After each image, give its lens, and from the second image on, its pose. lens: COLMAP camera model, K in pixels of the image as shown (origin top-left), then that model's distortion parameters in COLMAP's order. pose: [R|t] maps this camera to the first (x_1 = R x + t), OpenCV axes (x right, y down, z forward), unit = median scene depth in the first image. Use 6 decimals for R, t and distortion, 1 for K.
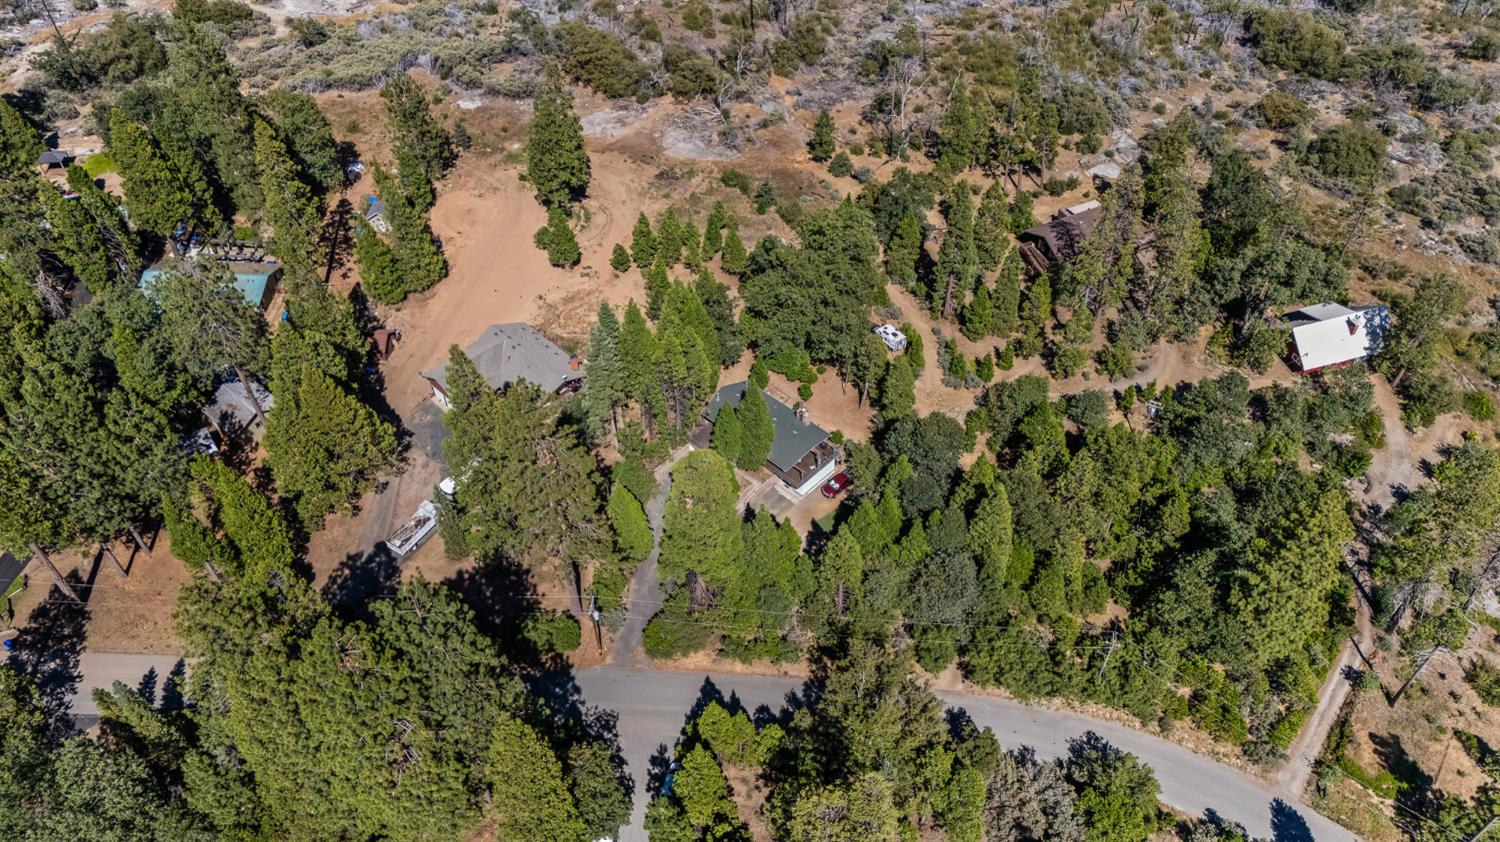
lens RADIAL K [[1099.1, 0, 756.7], [0, 1099.1, 434.2], [0, 0, 1]] dist [0.080082, -0.078181]
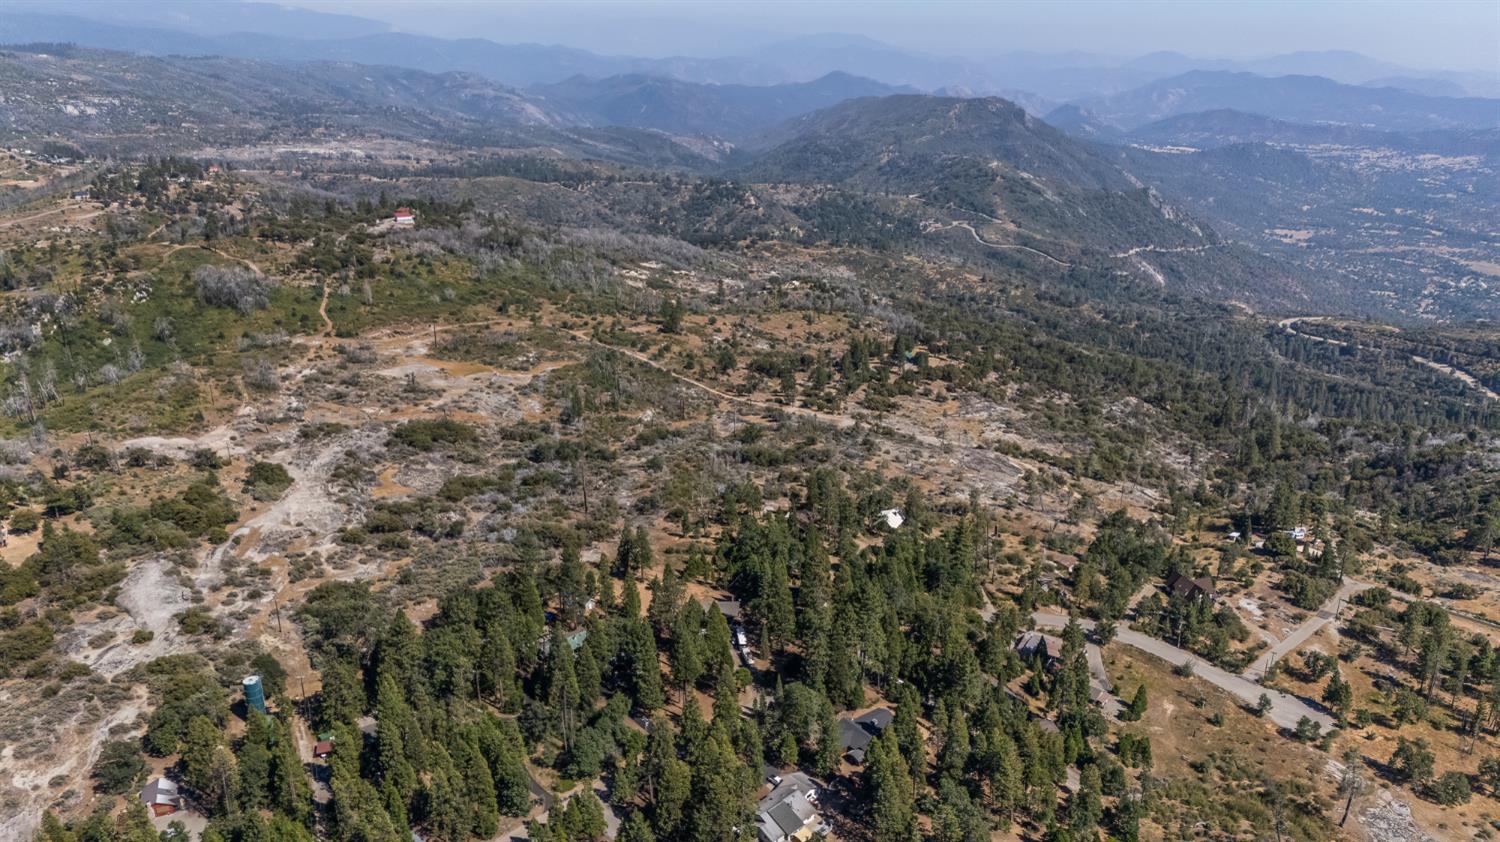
lens RADIAL K [[1099.1, 0, 750.8], [0, 1099.1, 427.6], [0, 0, 1]] dist [0.080082, -0.078181]
pose [[0.702713, -0.225165, 0.674903, -1.332346], [0.503785, 0.827303, -0.248535, 0.198086], [-0.502388, 0.514655, 0.694792, -0.759261]]
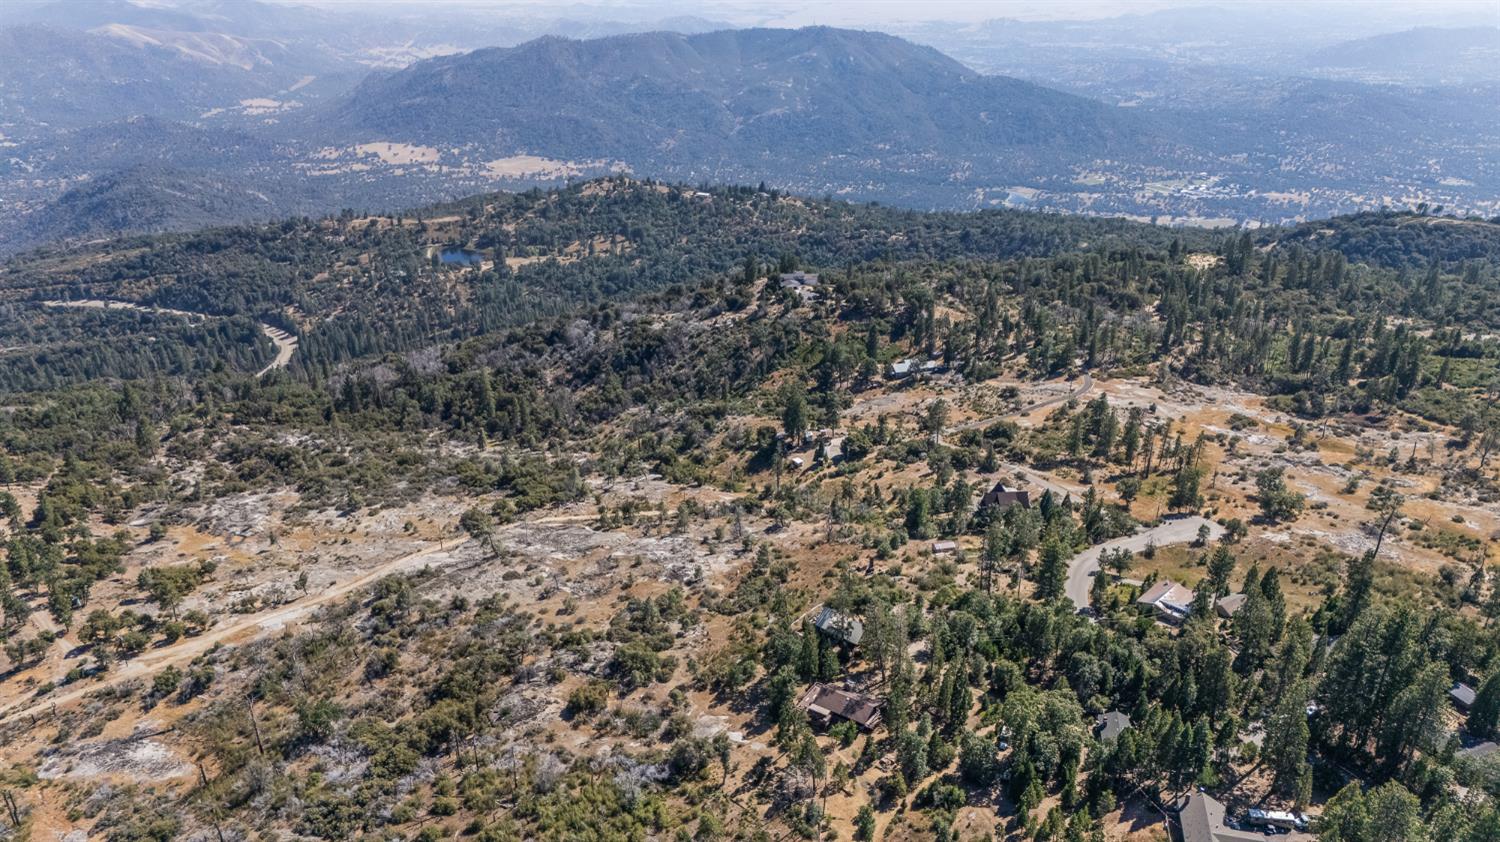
lens RADIAL K [[1099.1, 0, 754.8], [0, 1099.1, 427.6], [0, 0, 1]] dist [0.080082, -0.078181]
pose [[-0.533625, -0.331864, 0.777888, -0.723100], [0.615433, 0.478502, 0.626321, -1.378552], [-0.580075, 0.812959, -0.051101, 0.753057]]
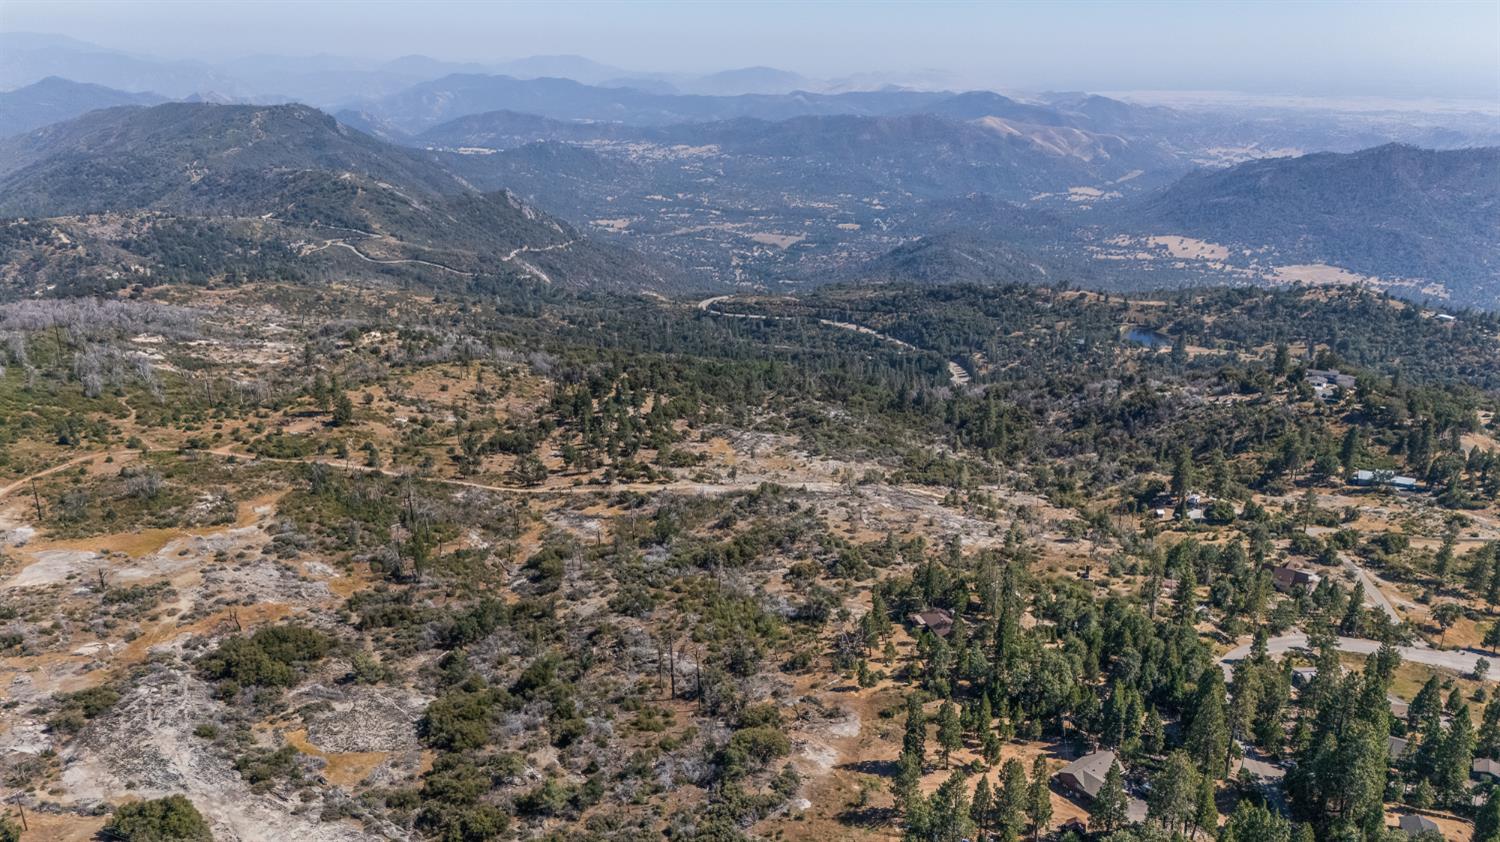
lens RADIAL K [[1099.1, 0, 750.6], [0, 1099.1, 436.0], [0, 0, 1]] dist [0.080082, -0.078181]
pose [[0.150774, -0.322606, 0.934448, -1.481942], [0.709212, 0.693808, 0.125096, -0.873684], [-0.688684, 0.643860, 0.333404, 0.287313]]
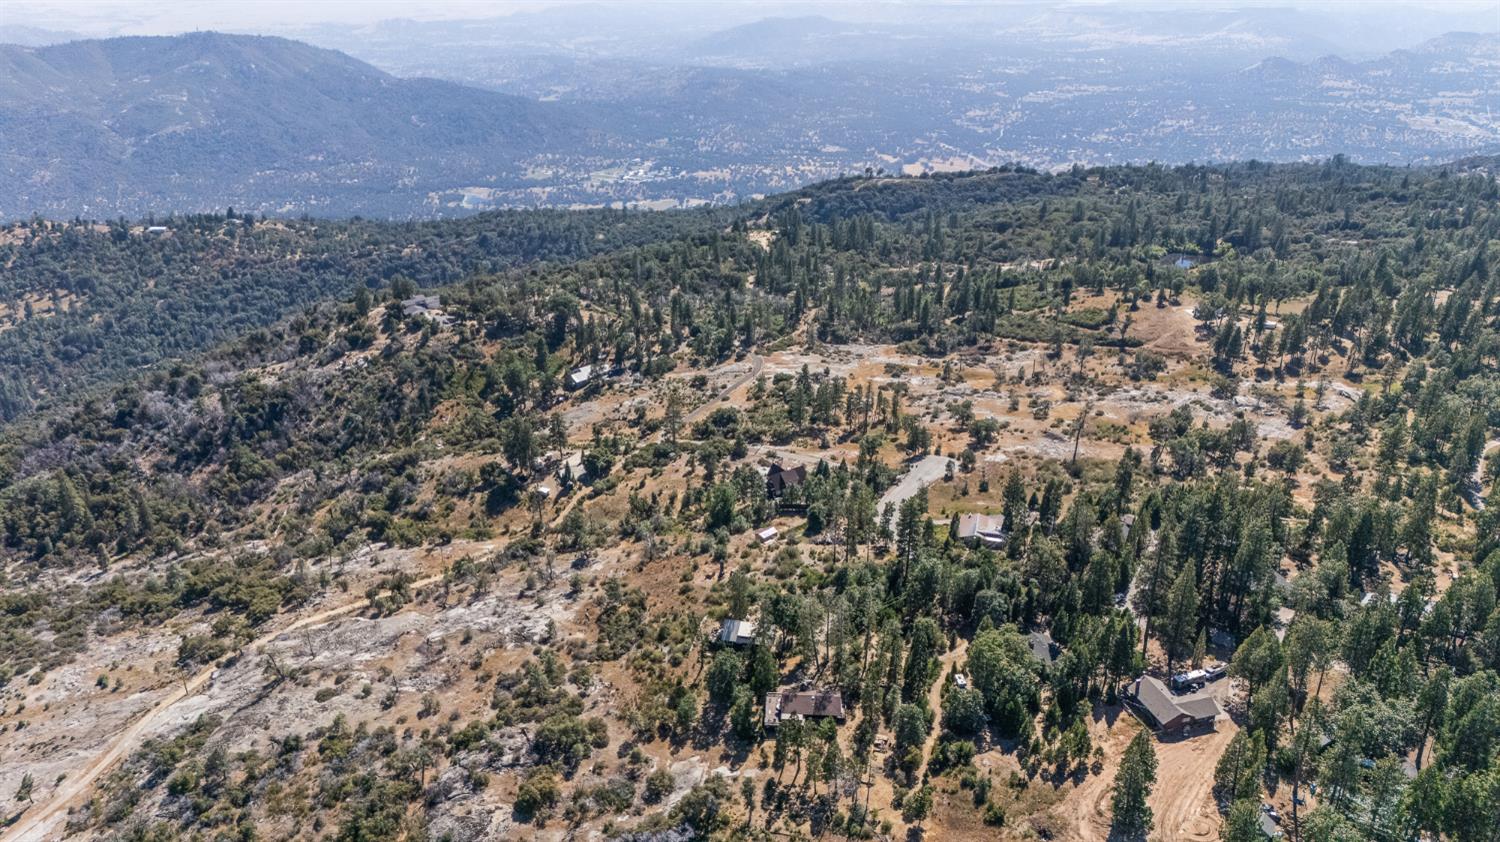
lens RADIAL K [[1099.1, 0, 756.5], [0, 1099.1, 424.1], [0, 0, 1]] dist [0.080082, -0.078181]
pose [[-0.878543, -0.180712, 0.442161, -0.272001], [0.353318, 0.377090, 0.856136, -1.646363], [-0.321448, 0.908376, -0.267441, 0.994188]]
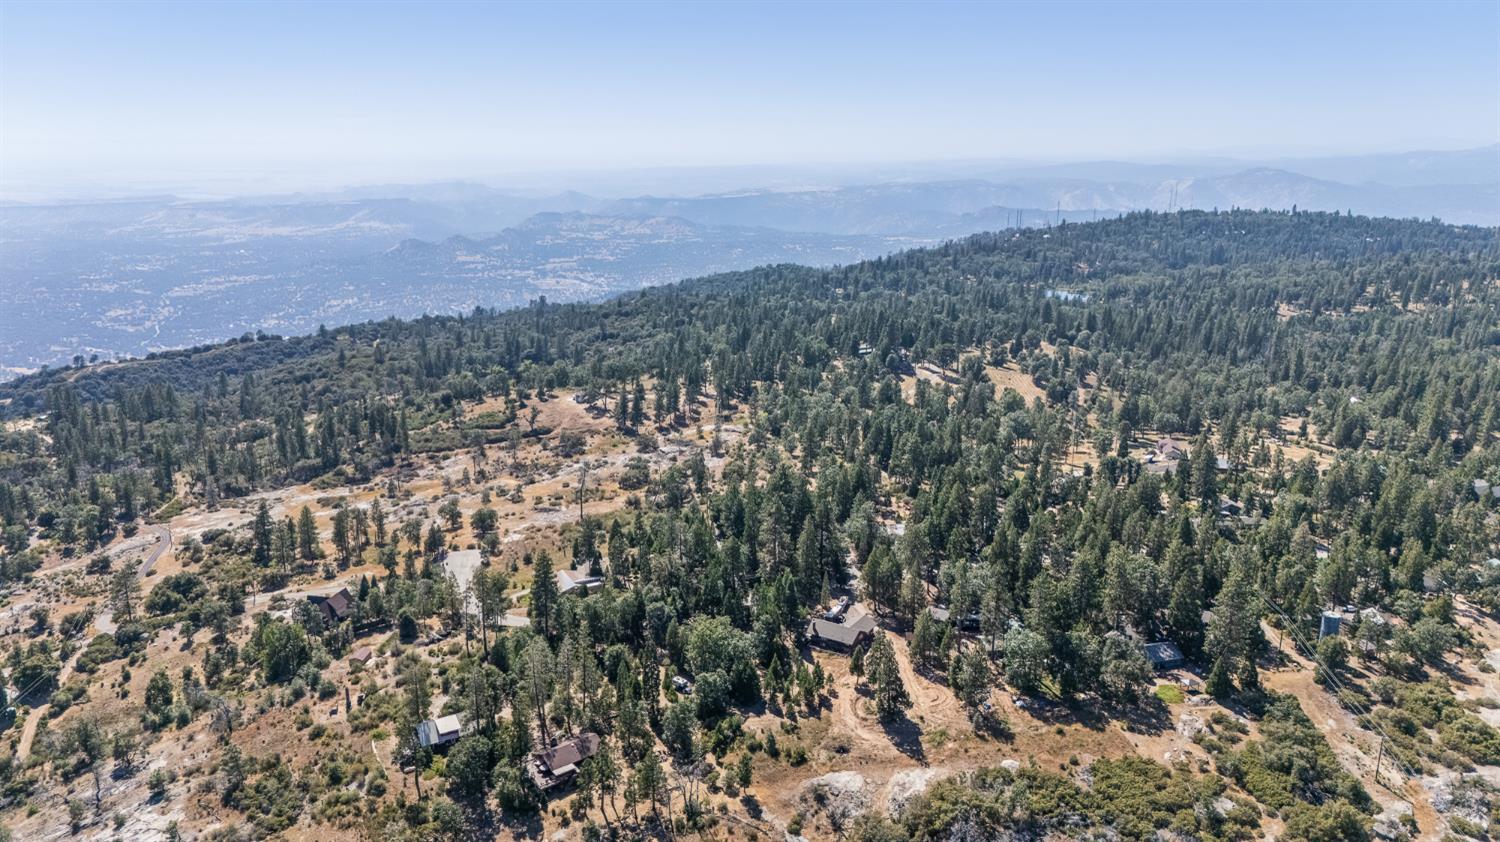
lens RADIAL K [[1099.1, 0, 762.0], [0, 1099.1, 418.7], [0, 0, 1]] dist [0.080082, -0.078181]
pose [[-0.971927, 0.074998, -0.223010, 0.314426], [-0.158056, 0.494000, 0.854975, -1.667986], [0.174288, 0.866221, -0.468278, 1.258515]]
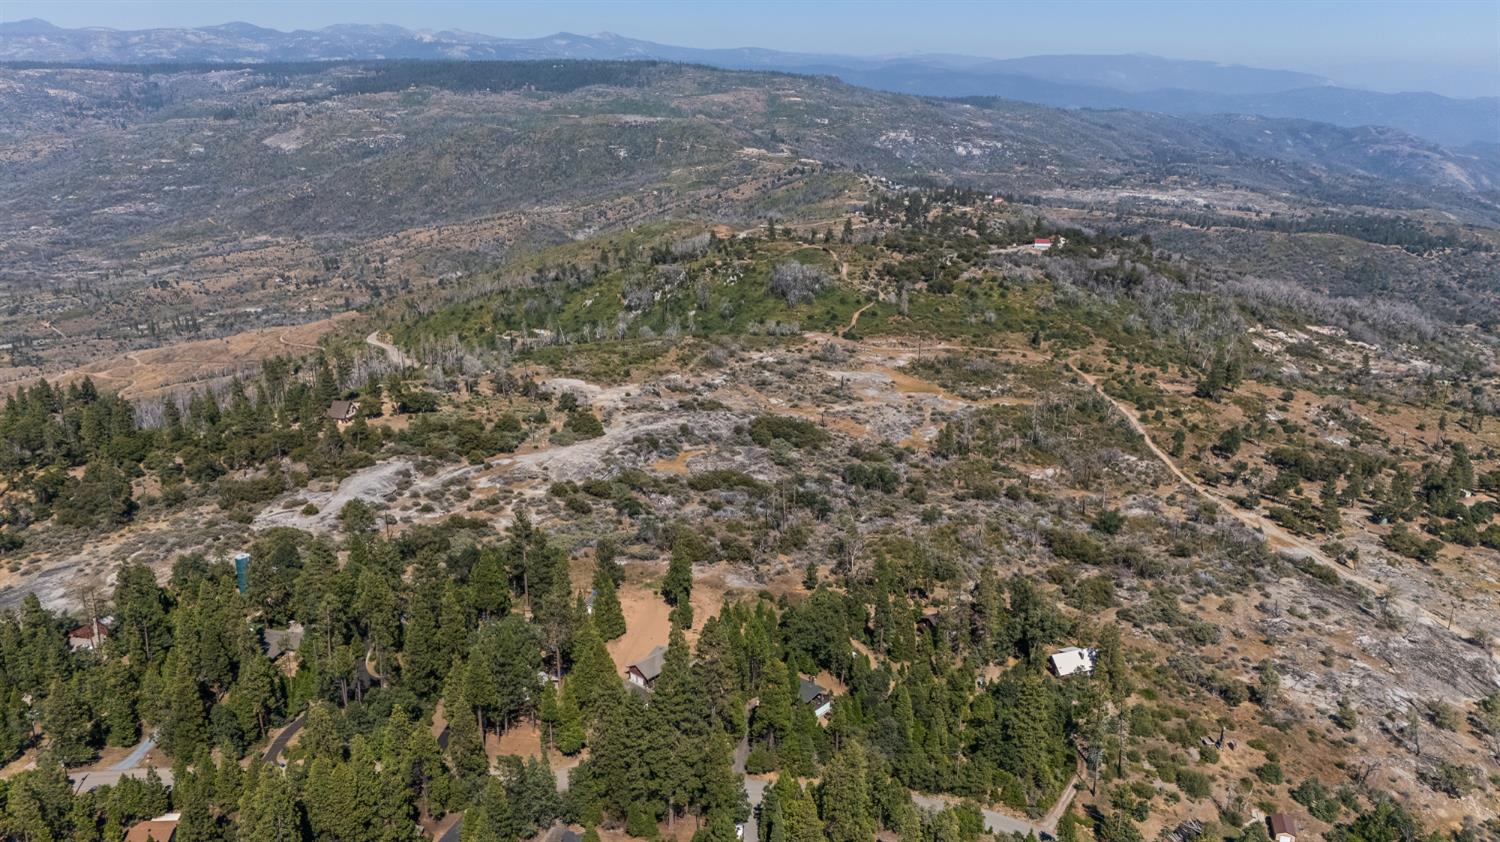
lens RADIAL K [[1099.1, 0, 752.6], [0, 1099.1, 429.1], [0, 0, 1]] dist [0.080082, -0.078181]
pose [[0.999329, 0.008076, 0.035717, -0.109382], [0.010121, 0.876477, -0.481337, 0.413091], [-0.035192, 0.481375, 0.875808, -0.760595]]
